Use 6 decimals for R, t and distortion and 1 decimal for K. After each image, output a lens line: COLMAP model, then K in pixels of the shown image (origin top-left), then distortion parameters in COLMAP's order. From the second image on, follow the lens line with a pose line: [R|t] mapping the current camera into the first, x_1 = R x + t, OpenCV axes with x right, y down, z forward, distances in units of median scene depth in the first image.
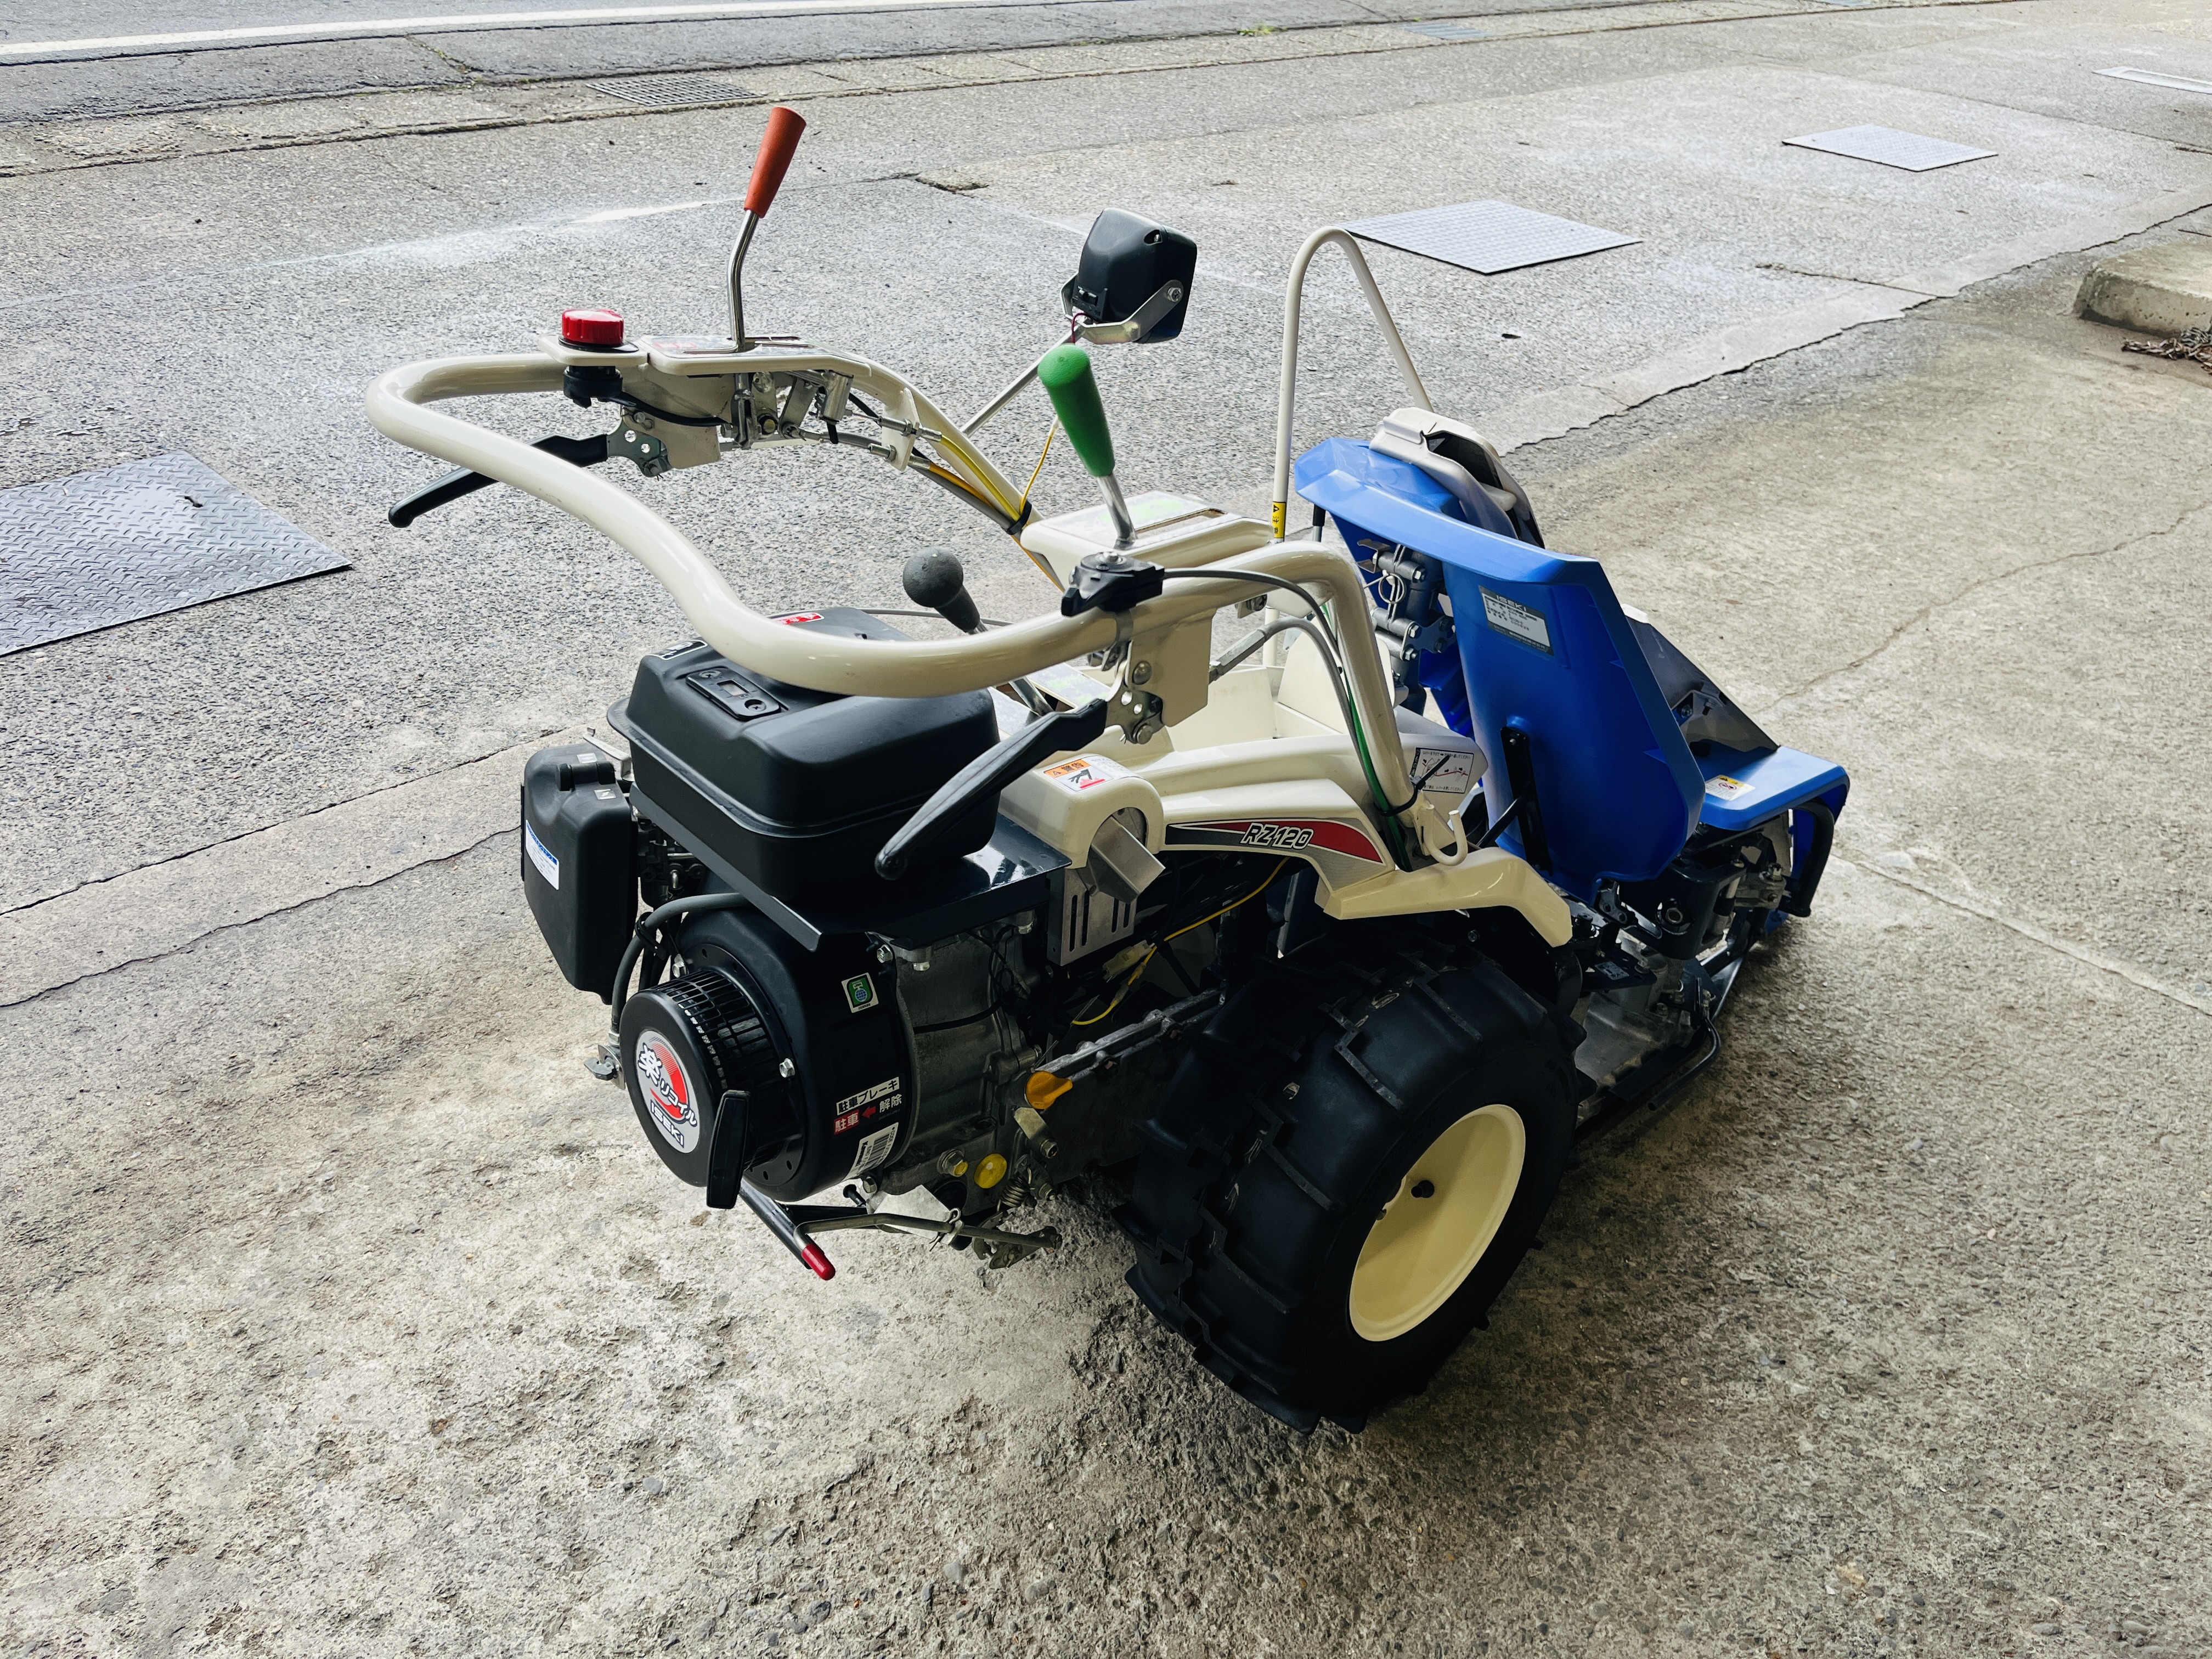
lens RADIAL K [[1666.5, 0, 1099.7], [0, 1666.5, 837.2], [0, 0, 1]] dist [0.101422, -0.153533]
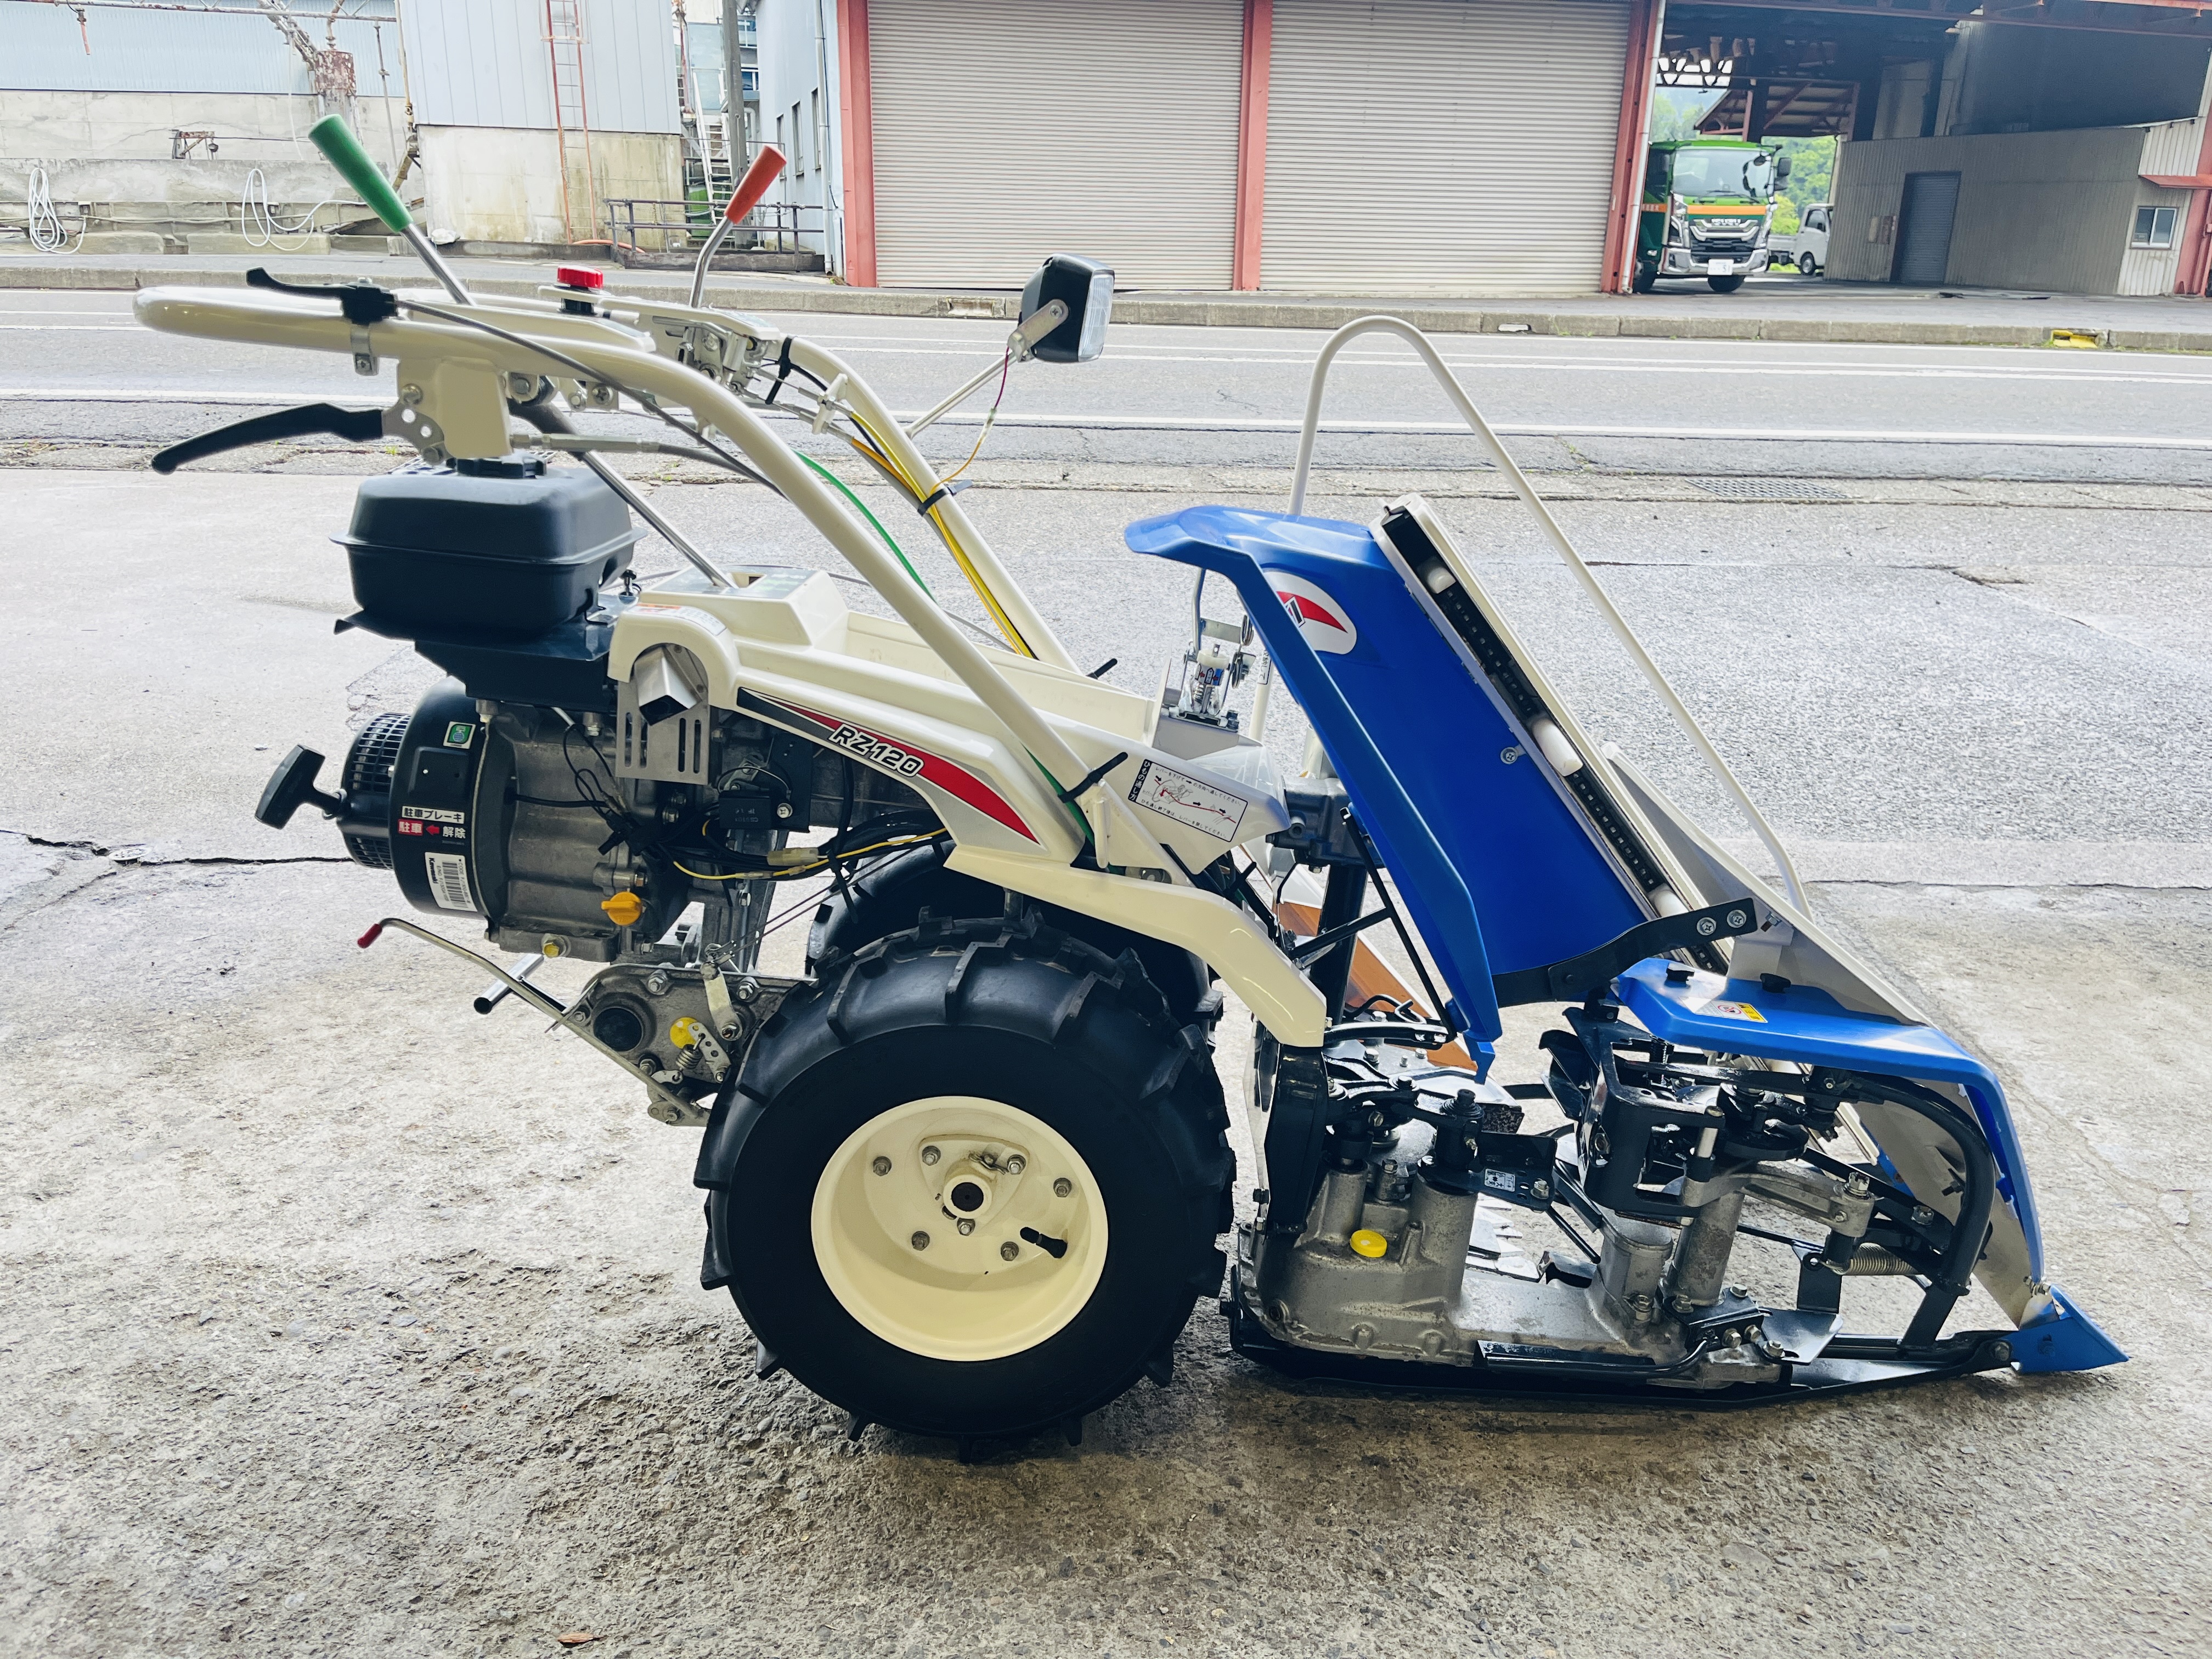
lens RADIAL K [[1671.2, 0, 1106.0], [0, 1671.2, 829.5], [0, 0, 1]] dist [0.042060, -0.001120]
pose [[0.722336, 0.189867, -0.664967, 0.836991], [-0.357160, 0.925826, -0.123623, 0.112643], [0.592172, 0.326797, 0.736571, 0.307079]]
